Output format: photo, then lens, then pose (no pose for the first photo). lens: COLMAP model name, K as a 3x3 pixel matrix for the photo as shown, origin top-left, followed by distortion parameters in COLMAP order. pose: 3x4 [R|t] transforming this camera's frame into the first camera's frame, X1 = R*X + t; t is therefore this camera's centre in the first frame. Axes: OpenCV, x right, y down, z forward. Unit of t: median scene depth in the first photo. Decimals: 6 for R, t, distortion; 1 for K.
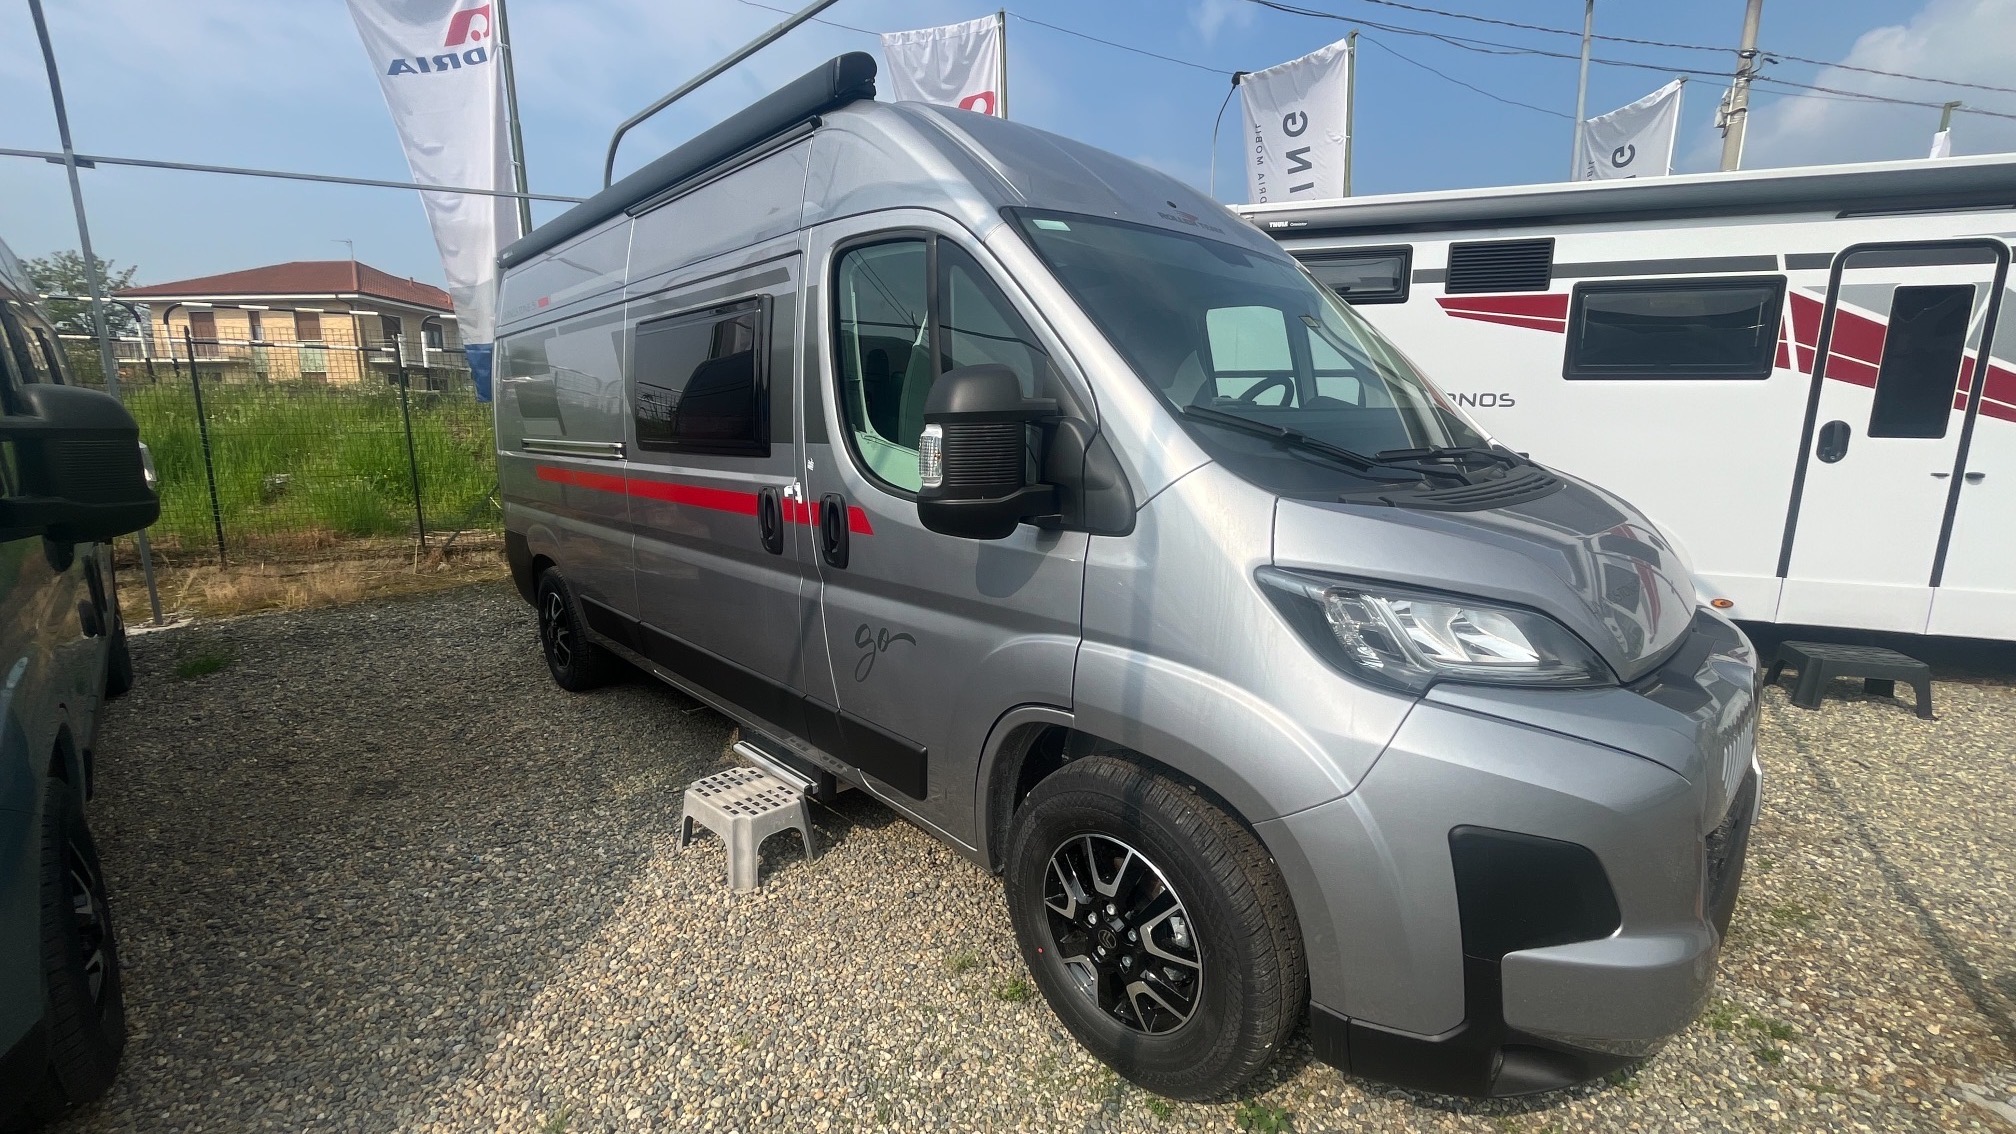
lens RADIAL K [[819.1, 0, 1005.6], [0, 819.1, 571.7], [0, 0, 1]] dist [-0.006003, 0.001634]
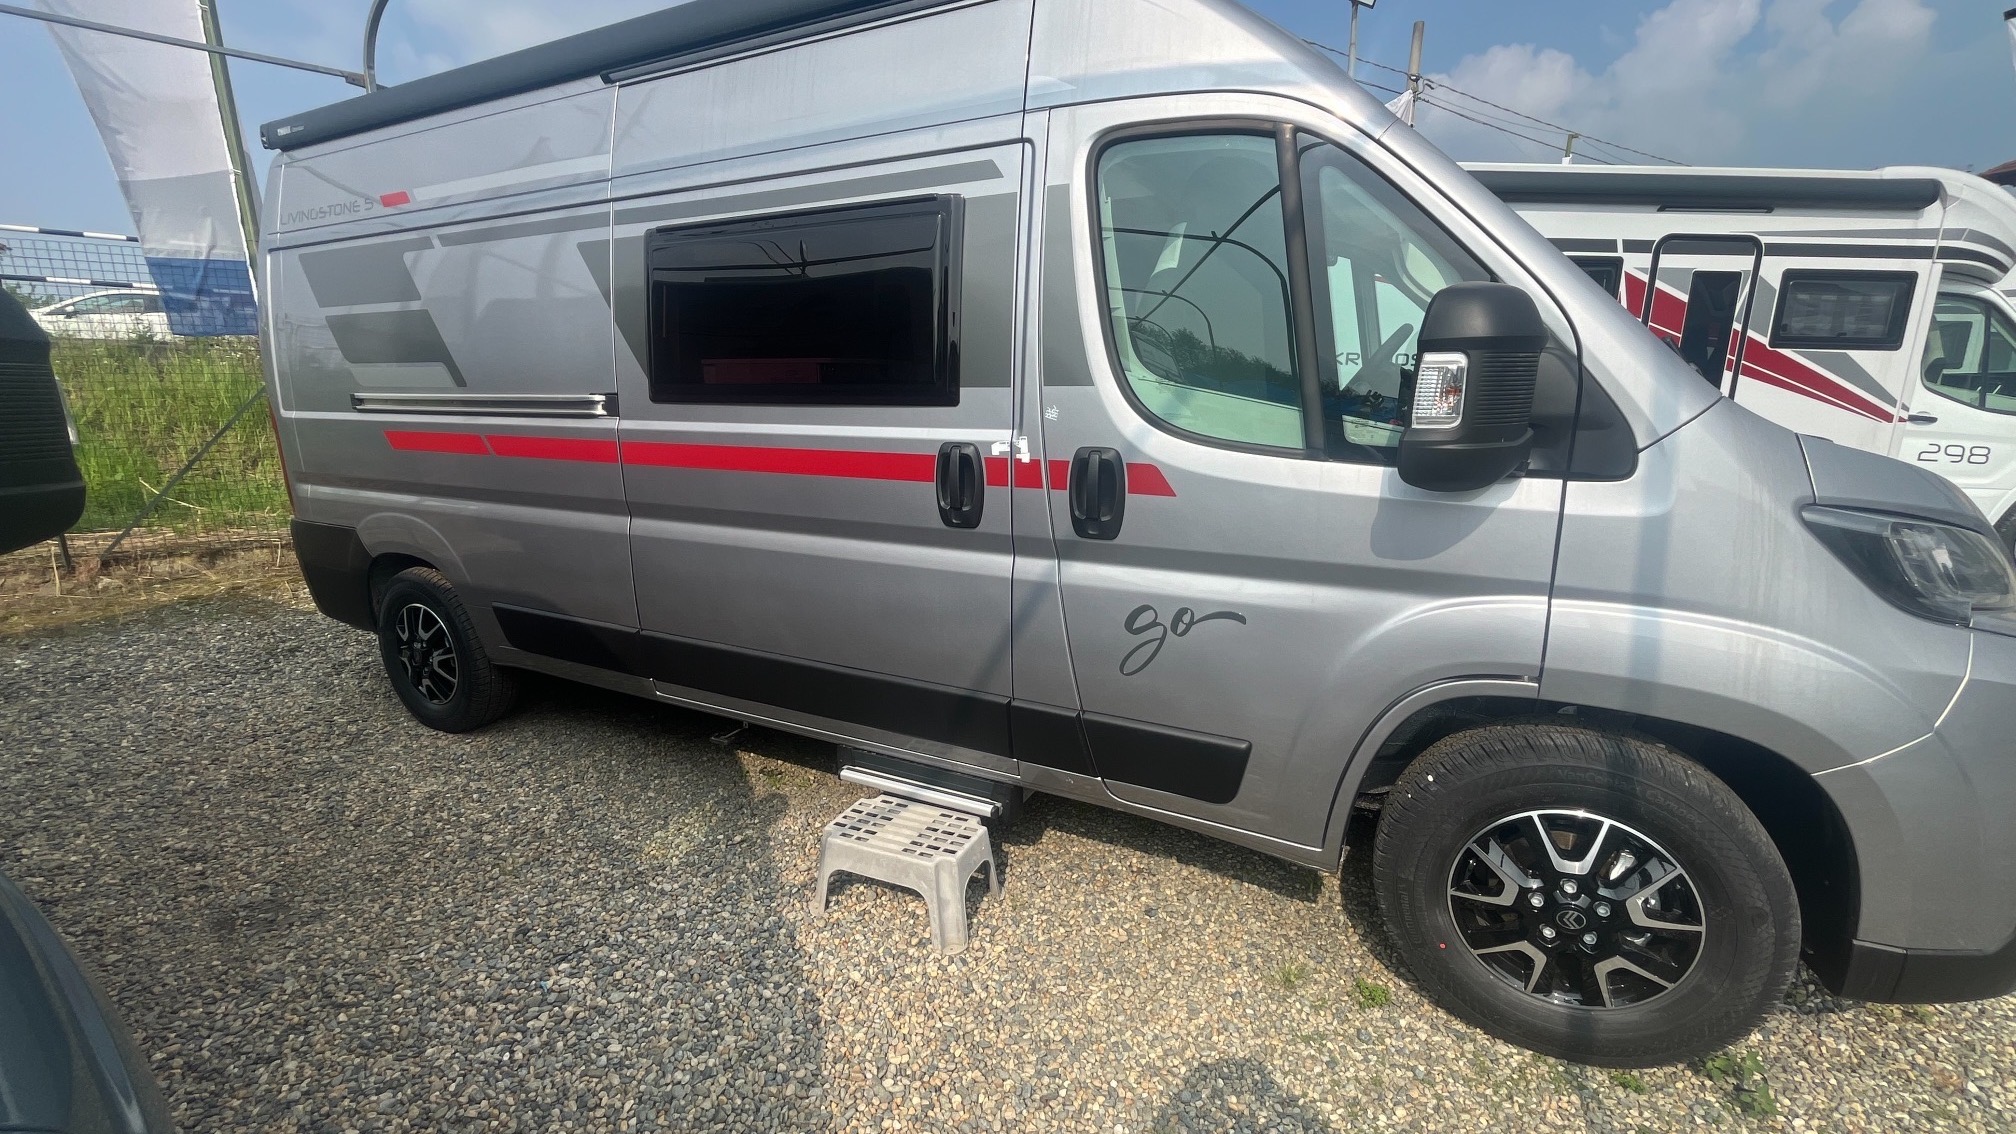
lens RADIAL K [[819.1, 0, 1007.5], [0, 819.1, 569.8], [0, 0, 1]] dist [-0.006003, 0.001634]
pose [[0.944314, -0.067758, 0.321994, -0.480869], [0.056090, 0.997394, 0.045386, -0.014557], [-0.324230, -0.024798, 0.945653, 0.221987]]
